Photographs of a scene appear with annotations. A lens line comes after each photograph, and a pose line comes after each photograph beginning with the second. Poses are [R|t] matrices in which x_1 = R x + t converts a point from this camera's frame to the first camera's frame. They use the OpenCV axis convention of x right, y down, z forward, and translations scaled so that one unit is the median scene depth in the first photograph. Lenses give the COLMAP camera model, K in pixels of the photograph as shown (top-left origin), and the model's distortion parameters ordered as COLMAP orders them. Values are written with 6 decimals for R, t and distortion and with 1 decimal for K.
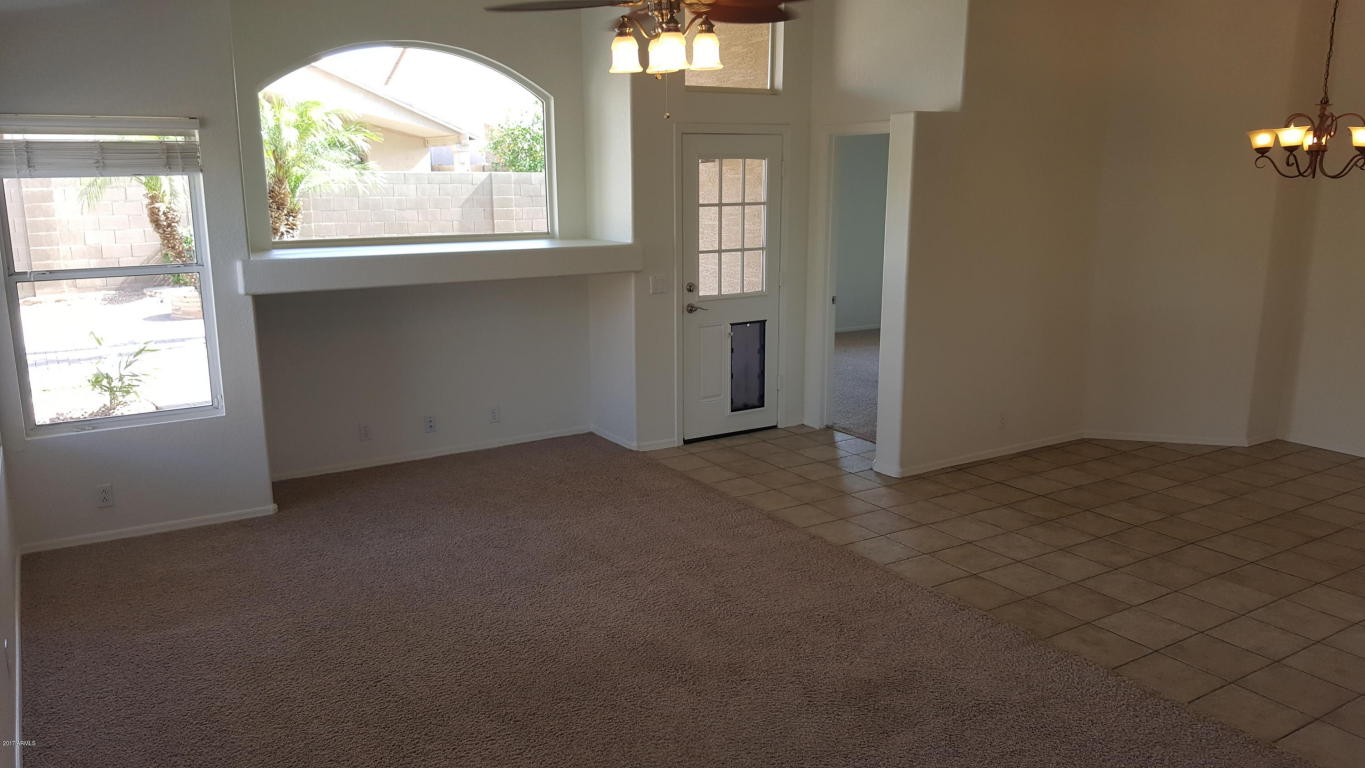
lens RADIAL K [[1029.5, 0, 674.5], [0, 1029.5, 390.4], [0, 0, 1]] dist [0.176555, -0.298779]
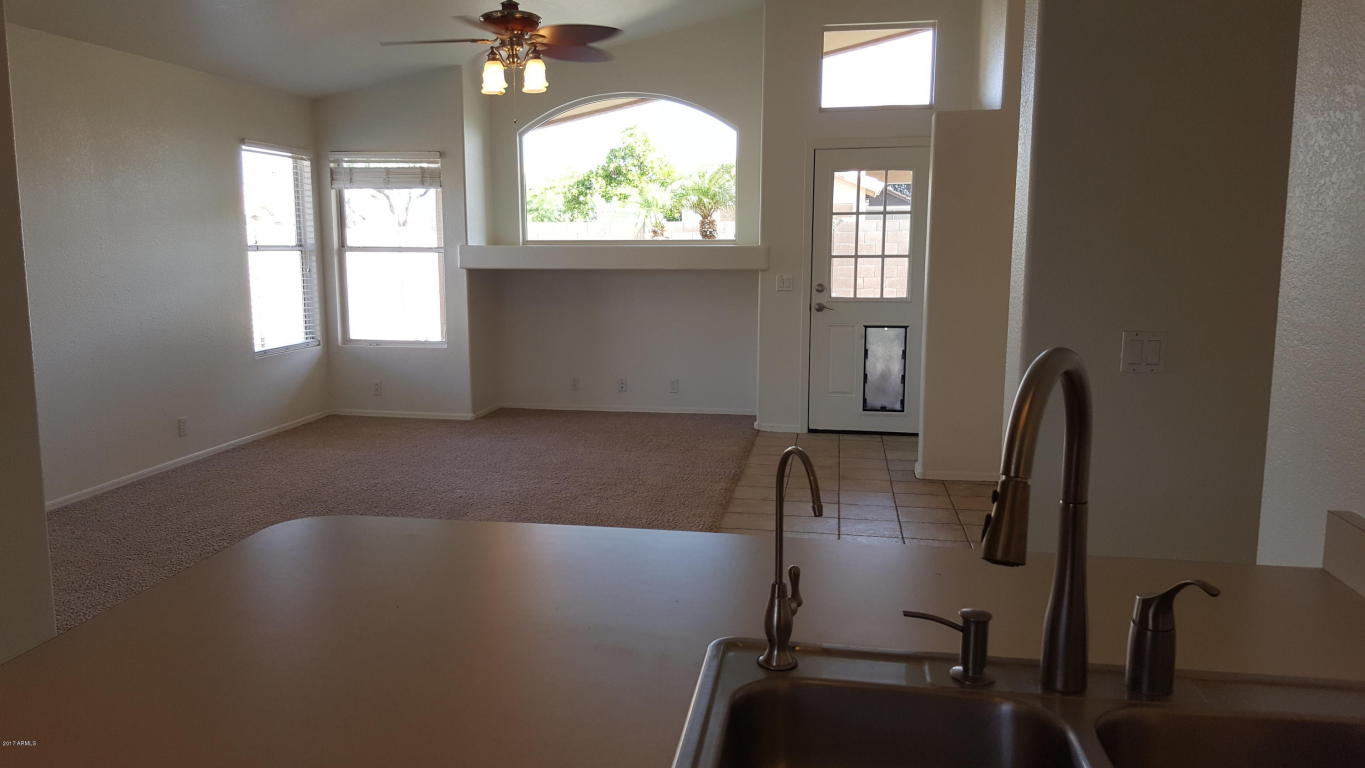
lens RADIAL K [[1029.5, 0, 674.5], [0, 1029.5, 390.4], [0, 0, 1]] dist [0.176555, -0.298779]
pose [[0.735280, 0.097497, -0.670715, 0.649859], [-0.146276, 0.989105, -0.016578, 0.048429], [0.661791, 0.110299, 0.741530, 0.094858]]
